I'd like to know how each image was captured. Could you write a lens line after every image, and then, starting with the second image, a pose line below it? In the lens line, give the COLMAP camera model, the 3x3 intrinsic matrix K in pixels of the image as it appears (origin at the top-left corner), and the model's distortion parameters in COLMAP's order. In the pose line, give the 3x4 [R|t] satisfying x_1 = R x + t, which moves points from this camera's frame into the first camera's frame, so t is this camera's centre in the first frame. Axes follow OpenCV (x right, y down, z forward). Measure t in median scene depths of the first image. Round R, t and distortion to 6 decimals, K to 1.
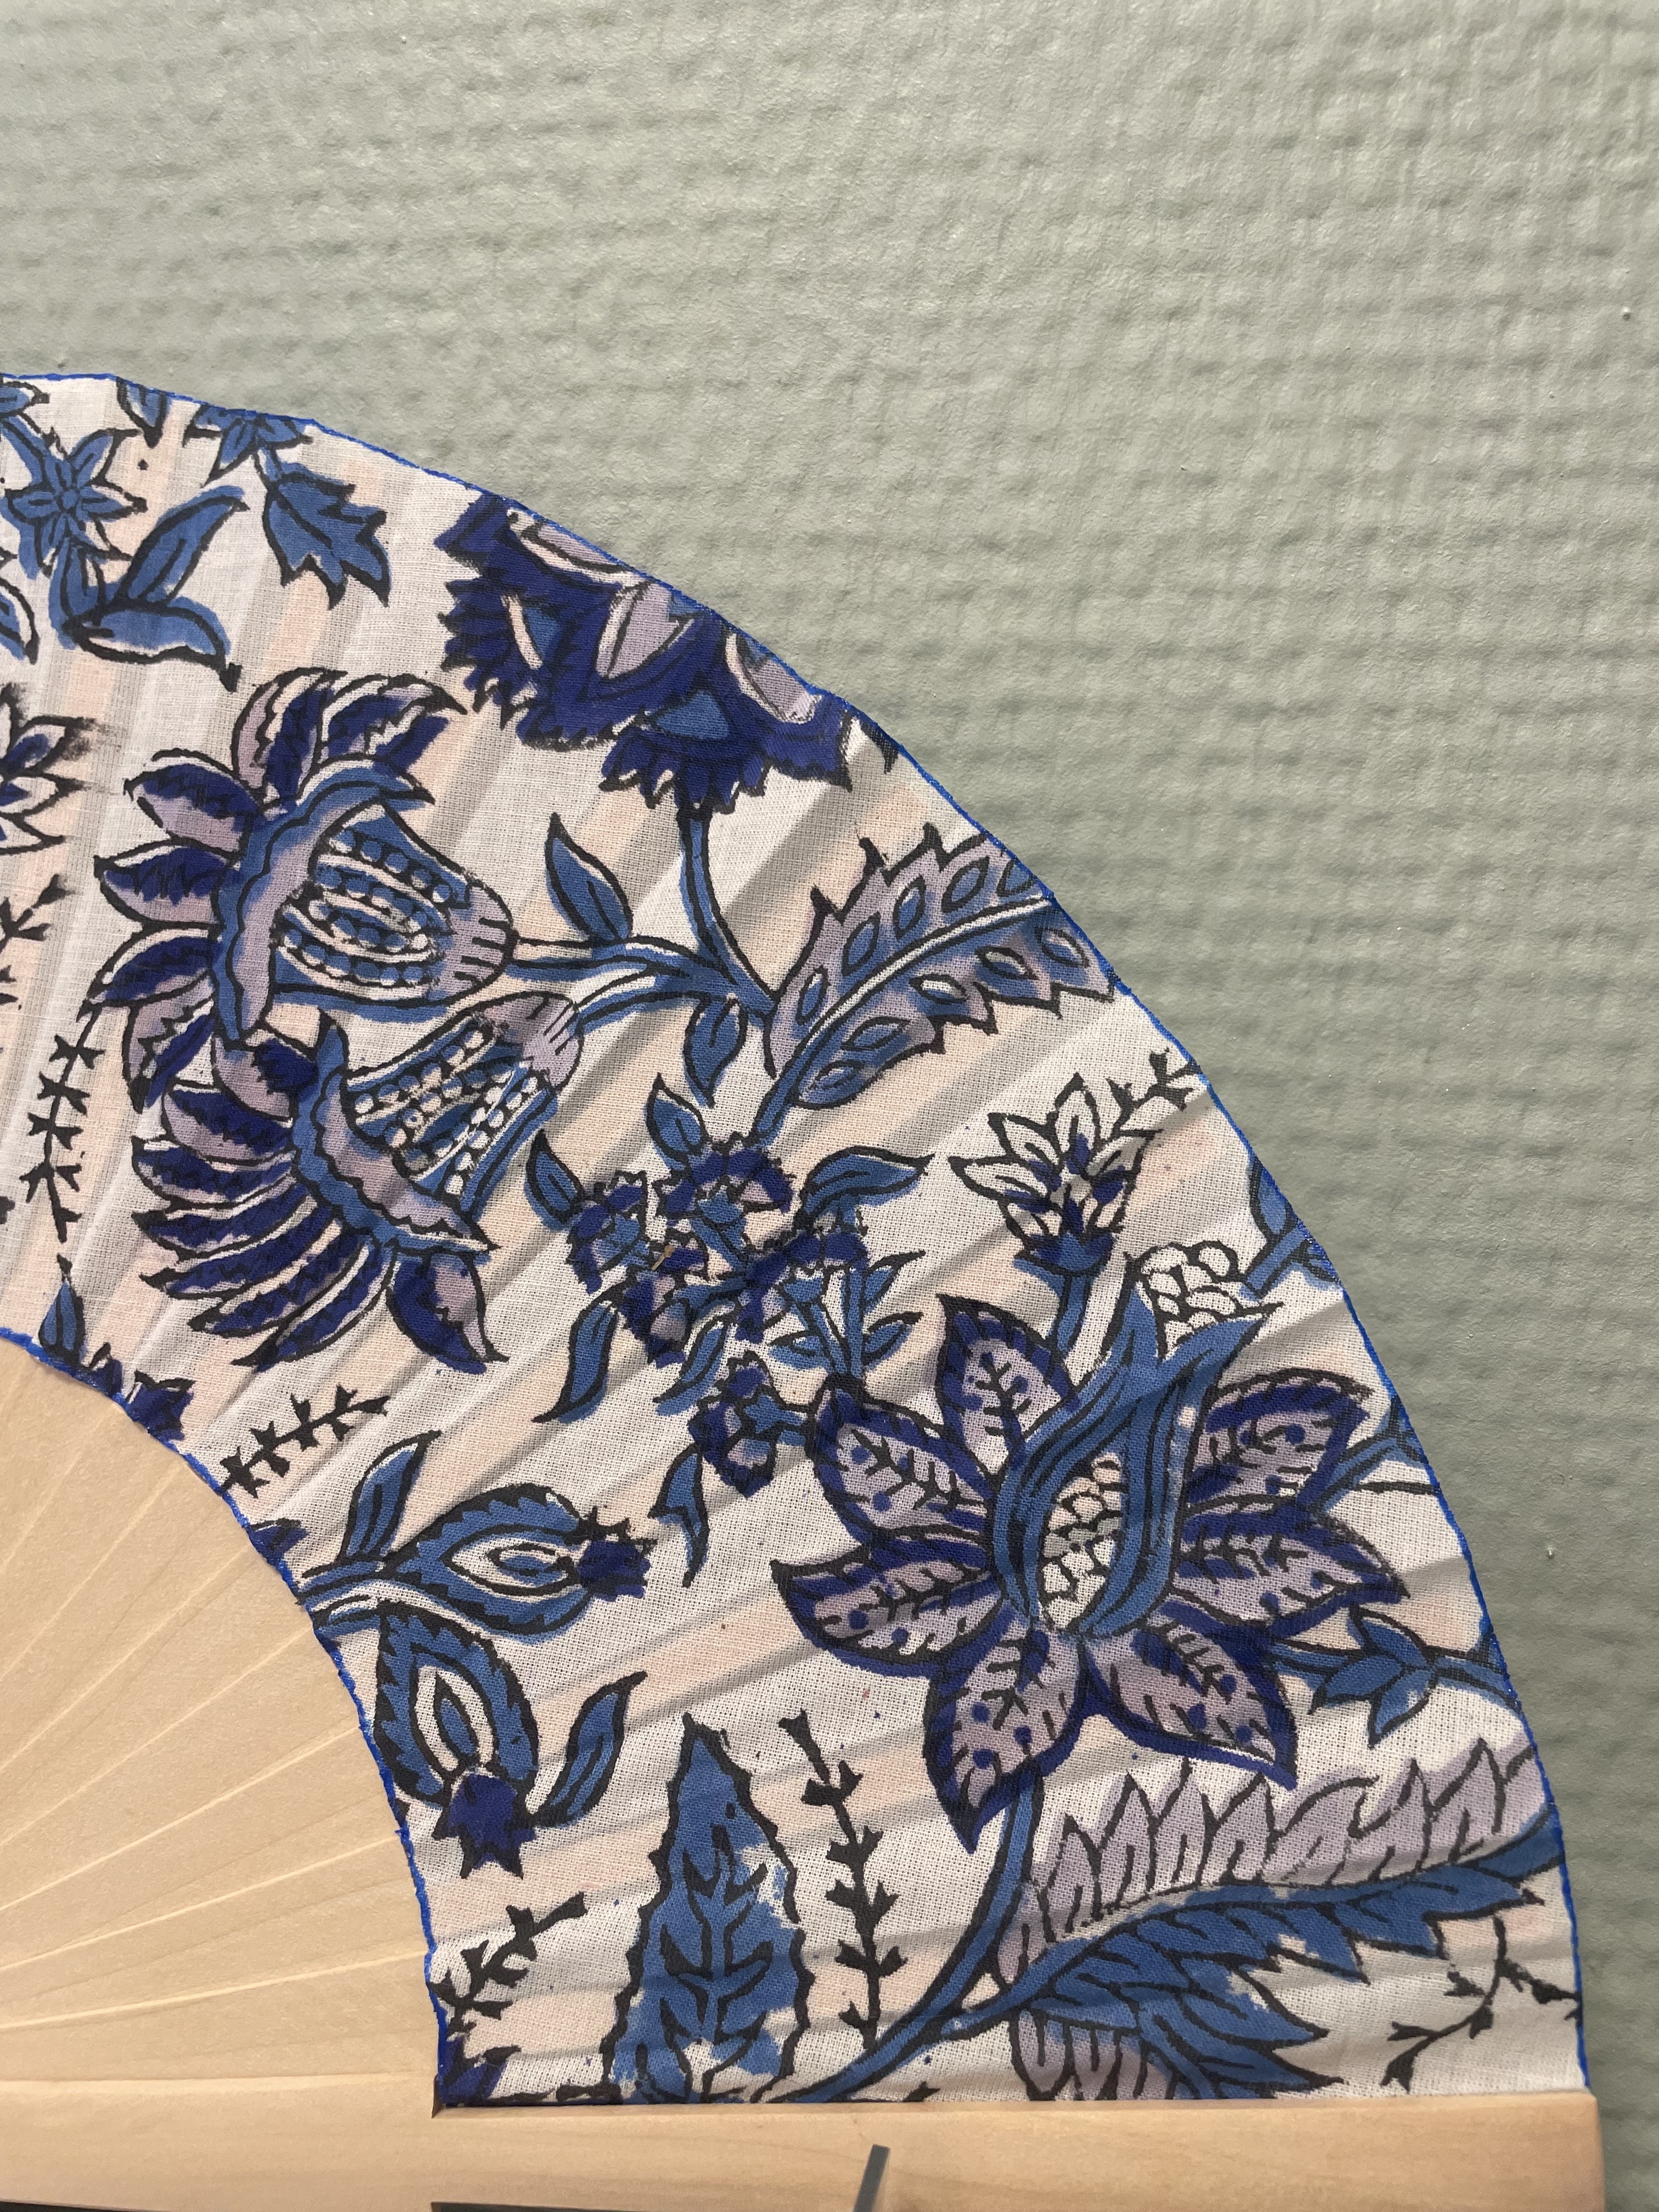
lens RADIAL K [[1702.4, 0, 829.5], [0, 1702.4, 1106.0], [0, 0, 1]] dist [0.071448, -0.122314]
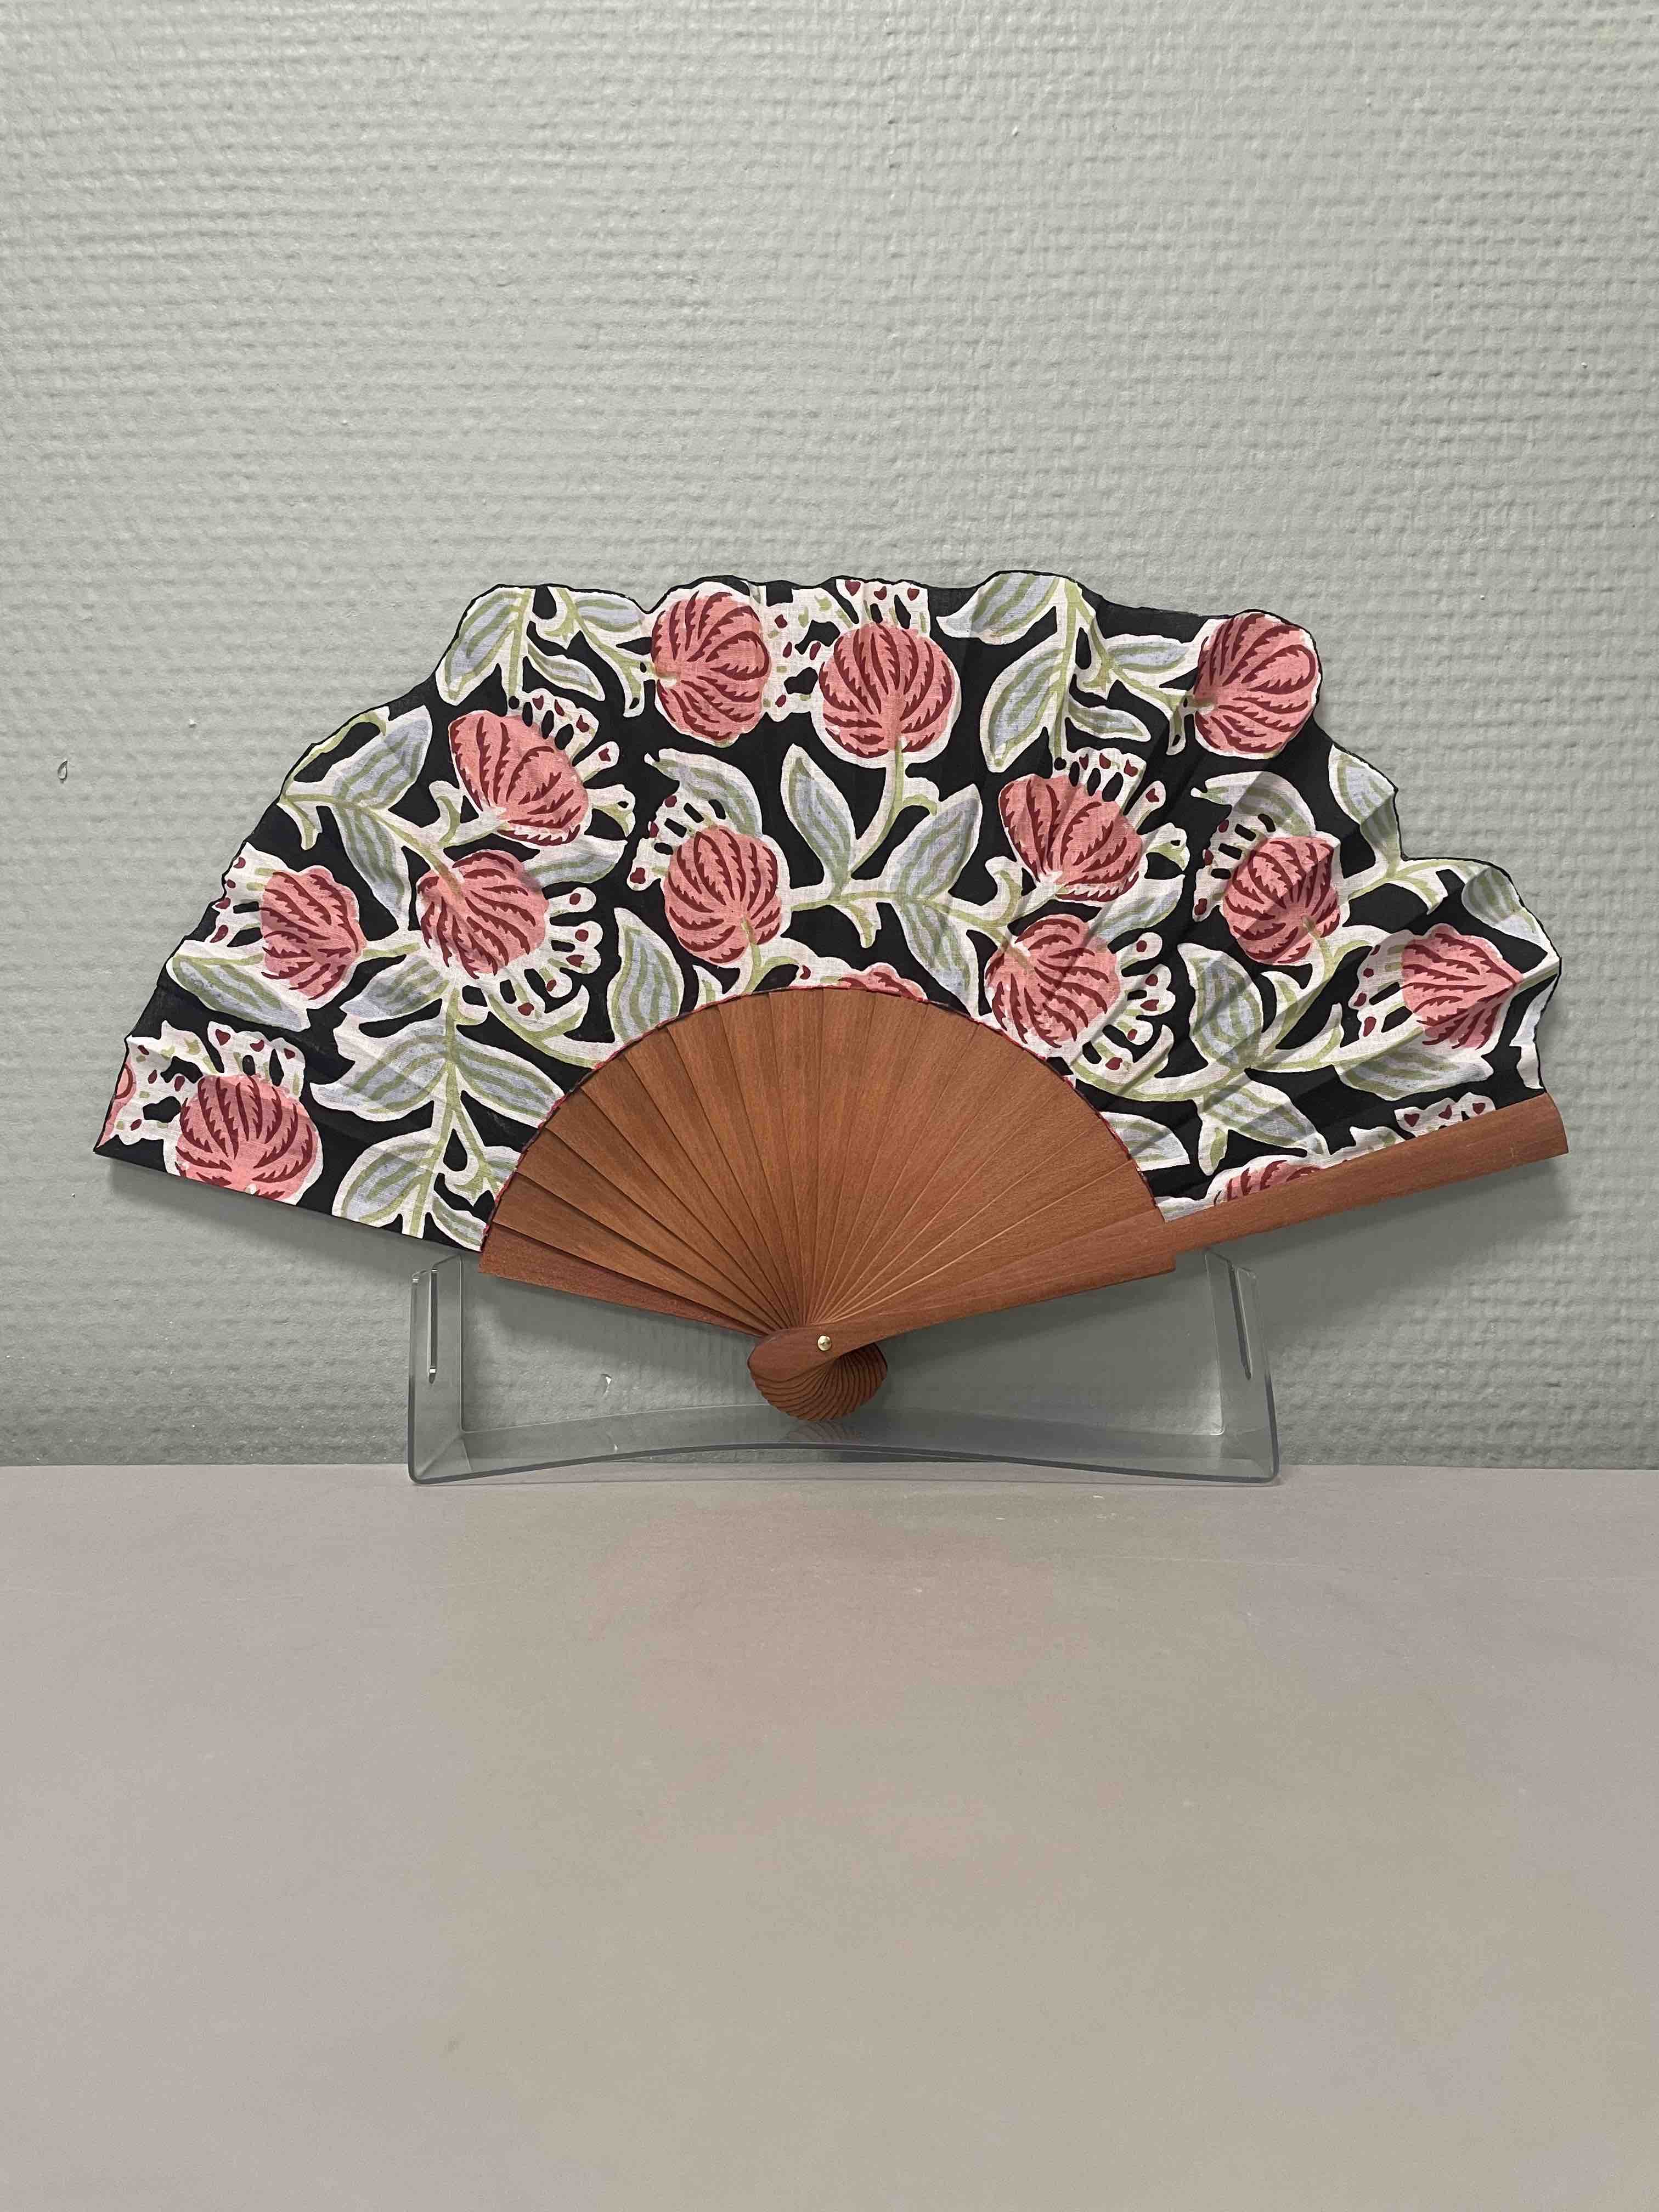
lens RADIAL K [[1702.4, 0, 829.5], [0, 1702.4, 1106.0], [0, 0, 1]] dist [0.071448, -0.122314]
pose [[0.984549, -0.053678, 0.166682, -0.978122], [0.060723, 0.997452, -0.037458, 0.346896], [-0.164247, 0.047001, 0.985299, -1.364106]]
